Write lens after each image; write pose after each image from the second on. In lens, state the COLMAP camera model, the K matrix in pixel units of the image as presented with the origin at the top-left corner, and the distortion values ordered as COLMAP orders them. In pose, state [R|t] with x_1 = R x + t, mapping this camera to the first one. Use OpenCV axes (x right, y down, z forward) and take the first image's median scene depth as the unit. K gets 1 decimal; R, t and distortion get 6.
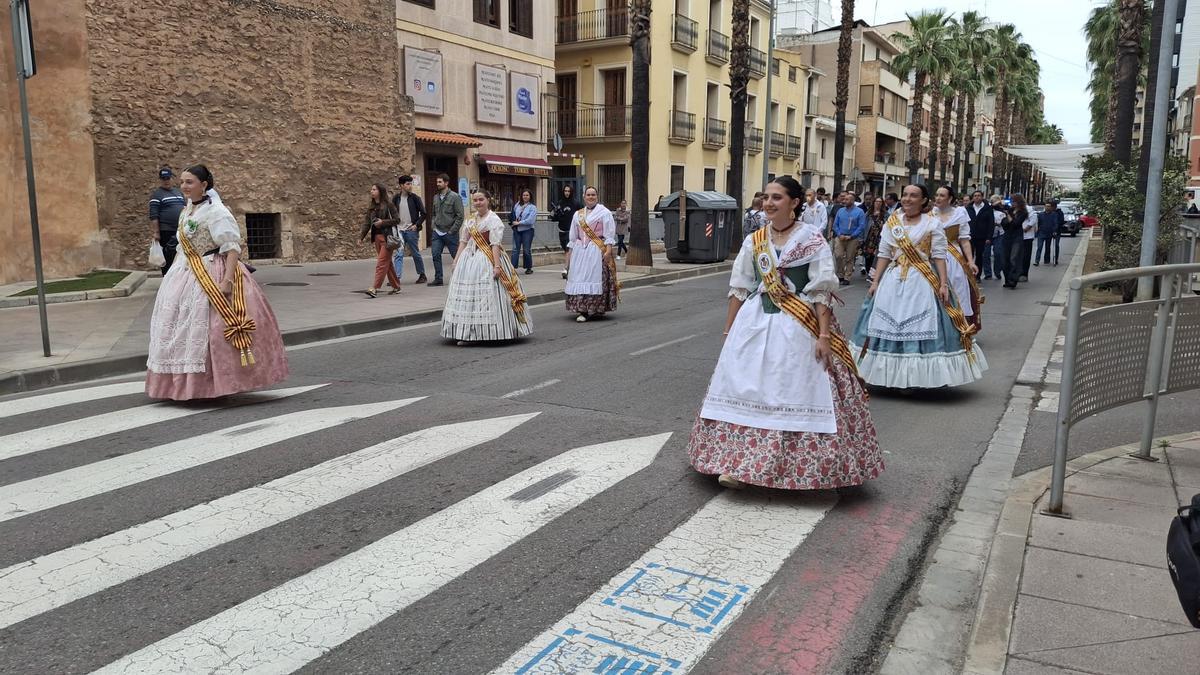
lens RADIAL K [[918.2, 0, 600.0], [0, 918.2, 337.5], [0, 0, 1]] dist [0.092620, -0.181474]
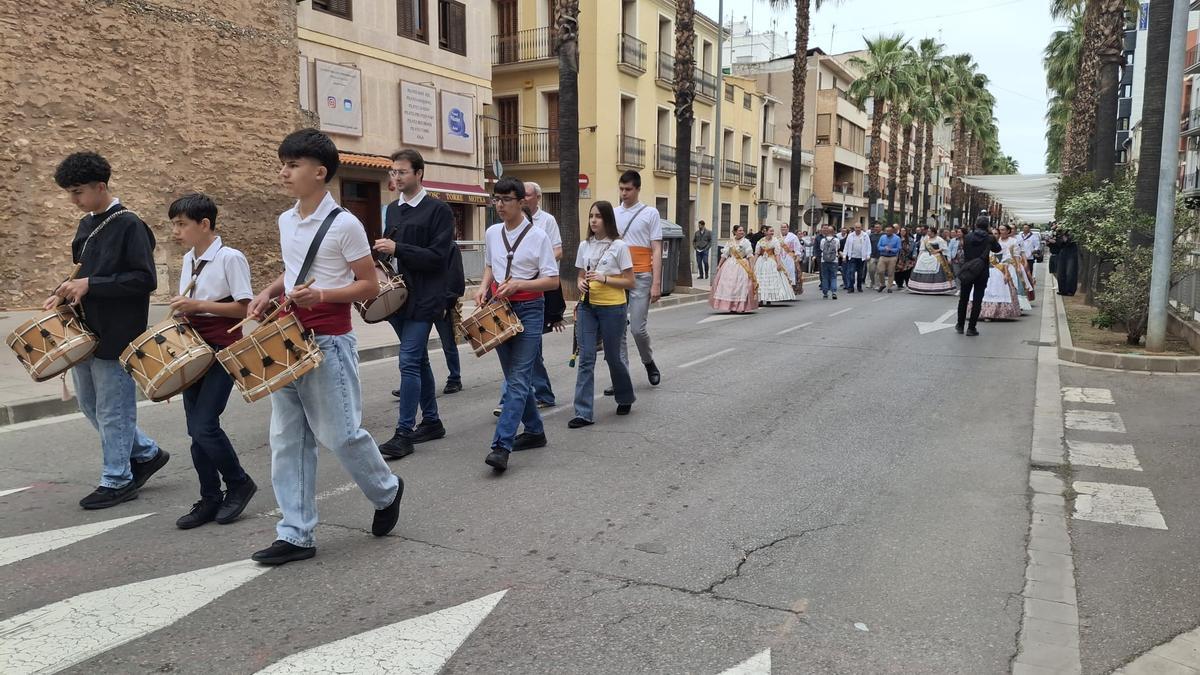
lens RADIAL K [[908.8, 0, 604.5], [0, 908.8, 351.0], [0, 0, 1]] dist [0.069965, -0.137799]
pose [[0.999128, -0.008954, 0.040785, 0.028770], [0.009784, 0.999748, -0.020197, -0.009323], [-0.040594, 0.020578, 0.998964, 0.097002]]
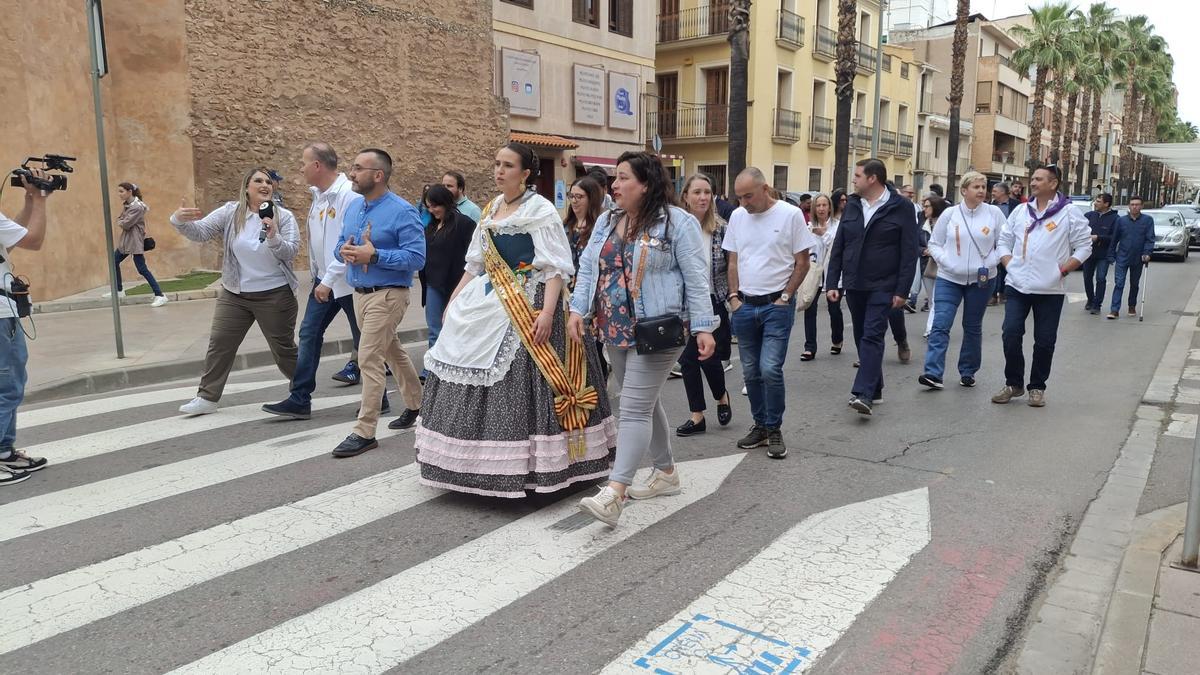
lens RADIAL K [[919.0, 0, 616.3], [0, 919.0, 348.6], [0, 0, 1]] dist [0.092632, -0.198610]
pose [[0.995422, 0.012941, -0.094696, 0.008391], [-0.012156, 0.999887, 0.008865, -0.001651], [0.094800, -0.007673, 0.995467, 0.019117]]
